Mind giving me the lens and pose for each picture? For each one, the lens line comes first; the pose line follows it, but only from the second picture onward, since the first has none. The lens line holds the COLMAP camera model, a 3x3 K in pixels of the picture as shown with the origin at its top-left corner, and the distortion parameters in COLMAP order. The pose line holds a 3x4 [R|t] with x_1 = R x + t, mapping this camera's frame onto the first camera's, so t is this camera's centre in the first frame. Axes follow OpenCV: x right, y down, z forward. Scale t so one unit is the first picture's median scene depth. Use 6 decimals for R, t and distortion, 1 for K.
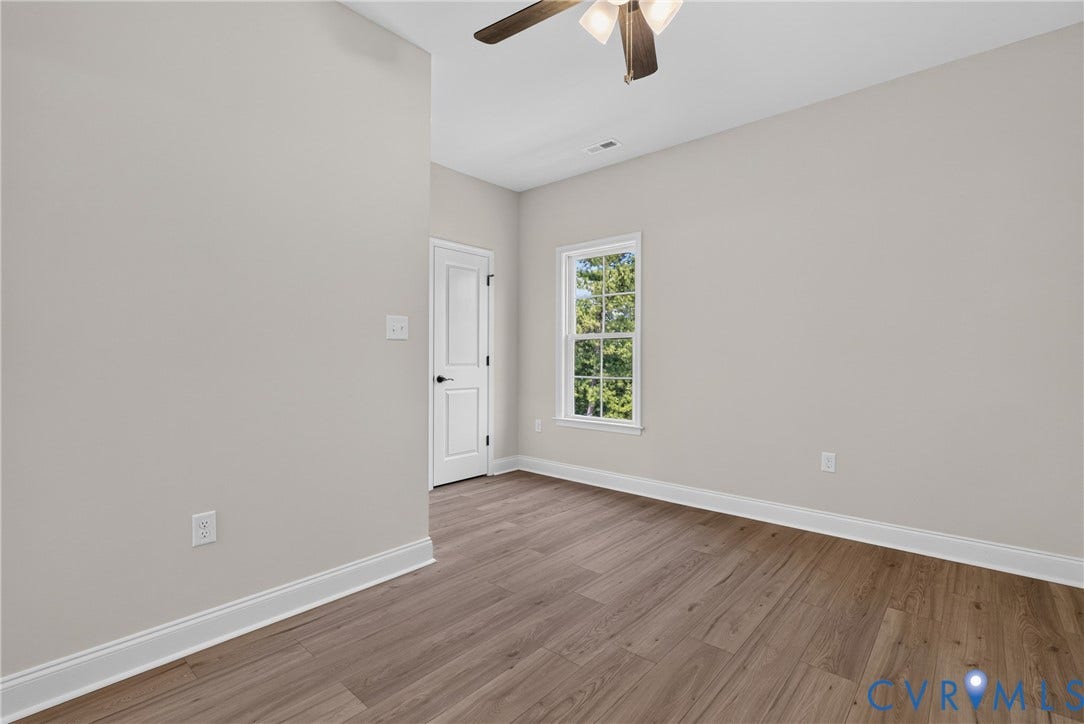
lens RADIAL K [[493.2, 0, 543.8], [0, 493.2, 359.7], [0, 0, 1]] dist [-0.002980, -0.000085]
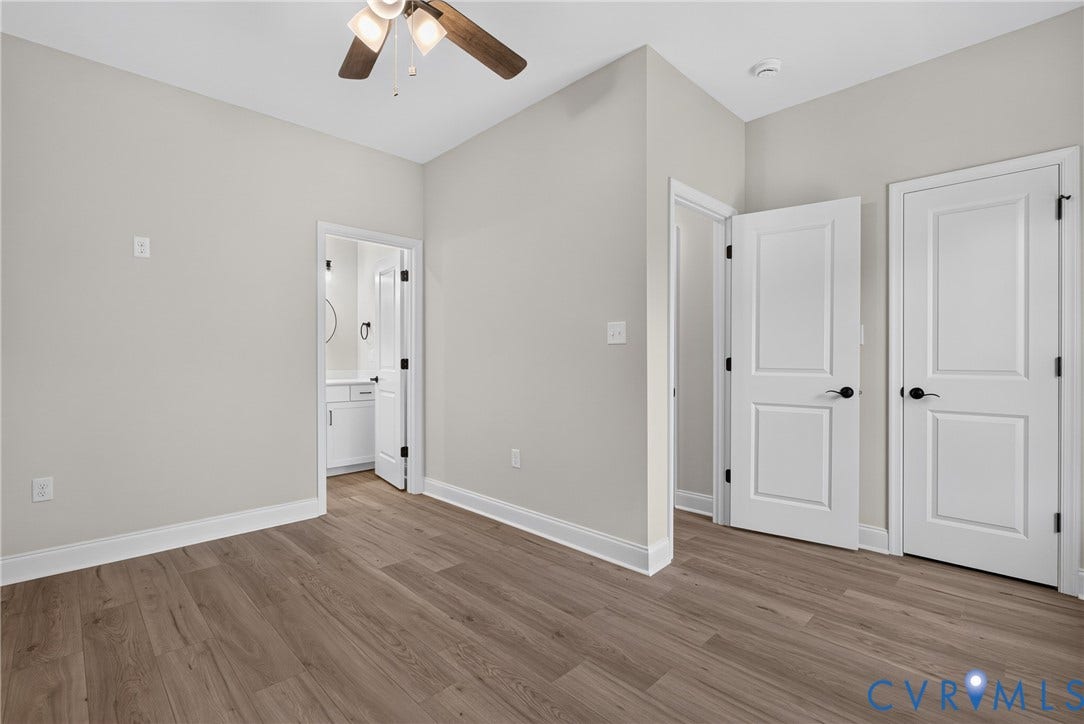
lens RADIAL K [[493.2, 0, 543.8], [0, 493.2, 359.7], [0, 0, 1]] dist [-0.002980, -0.000085]
pose [[-0.073465, 0.002447, -0.997295, 0.776085], [-0.002525, 0.999993, 0.002640, -0.008709], [0.997295, 0.002712, -0.073458, 0.907475]]
